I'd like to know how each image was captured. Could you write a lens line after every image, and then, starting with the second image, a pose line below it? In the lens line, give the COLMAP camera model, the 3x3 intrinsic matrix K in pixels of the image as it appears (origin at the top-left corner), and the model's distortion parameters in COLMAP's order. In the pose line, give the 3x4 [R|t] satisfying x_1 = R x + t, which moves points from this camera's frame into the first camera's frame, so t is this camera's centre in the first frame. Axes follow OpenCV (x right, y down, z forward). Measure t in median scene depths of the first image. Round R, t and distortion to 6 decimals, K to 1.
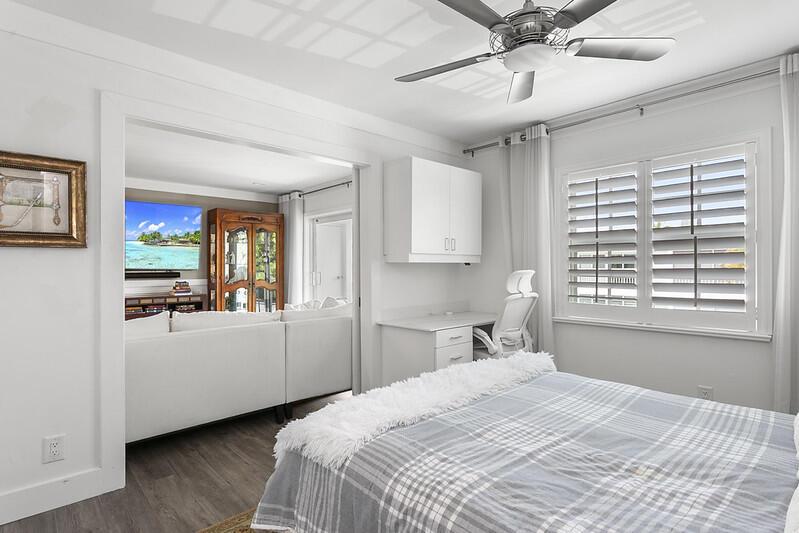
lens RADIAL K [[412.6, 0, 399.5], [0, 412.6, 266.5], [0, 0, 1]] dist [-0.000817, -0.000130]
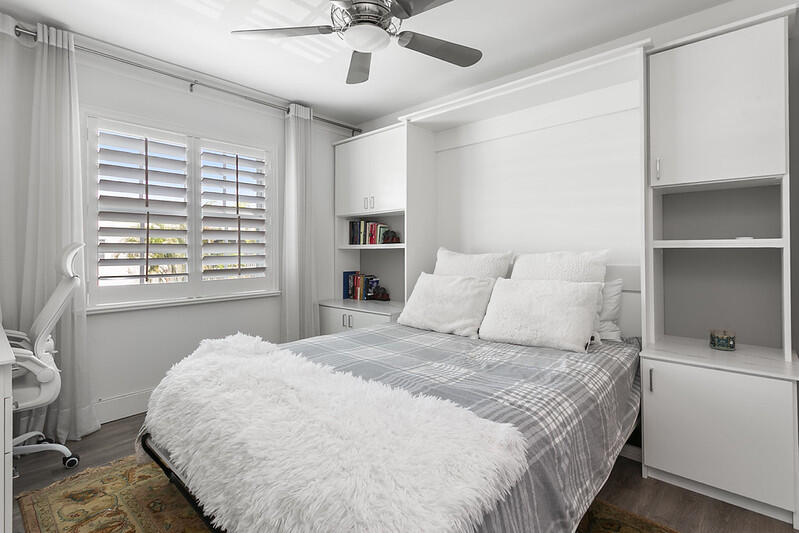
lens RADIAL K [[393.1, 0, 400.3], [0, 393.1, 246.1], [0, 0, 1]] dist [0.000897, -0.000302]
pose [[-0.091312, 0.008425, 0.995787, -0.420606], [0.000485, 0.999964, -0.008415, 0.021570], [-0.995822, -0.000285, -0.091313, 0.593902]]
